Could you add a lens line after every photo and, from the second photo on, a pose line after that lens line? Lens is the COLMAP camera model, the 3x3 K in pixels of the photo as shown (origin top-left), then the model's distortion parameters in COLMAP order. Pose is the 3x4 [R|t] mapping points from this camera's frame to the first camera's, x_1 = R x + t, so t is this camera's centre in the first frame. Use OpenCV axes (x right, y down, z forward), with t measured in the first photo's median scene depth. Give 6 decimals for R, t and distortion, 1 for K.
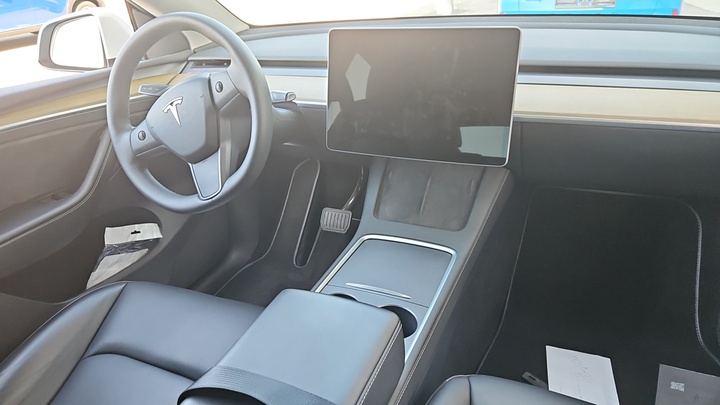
lens RADIAL K [[490.1, 0, 360.0], [0, 490.1, 202.5], [0, 0, 1]] dist [-0.006150, -0.004607]
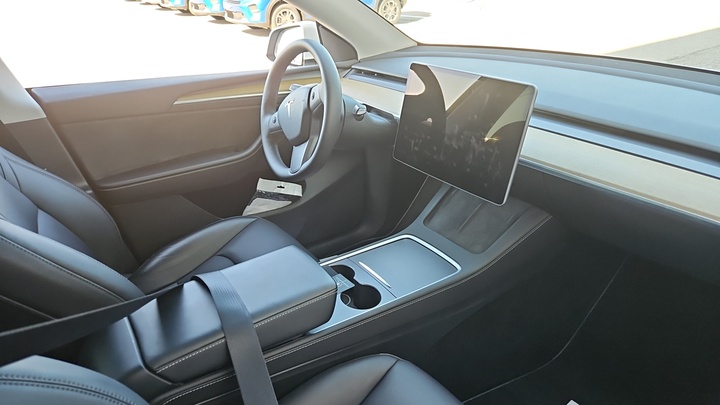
lens RADIAL K [[490.1, 0, 360.0], [0, 490.1, 202.5], [0, 0, 1]] dist [-0.006150, -0.004607]
pose [[0.830995, 0.260815, -0.491348, 0.519002], [-0.253696, 0.963758, 0.082514, -0.084022], [0.495061, 0.056084, 0.867046, -0.105503]]
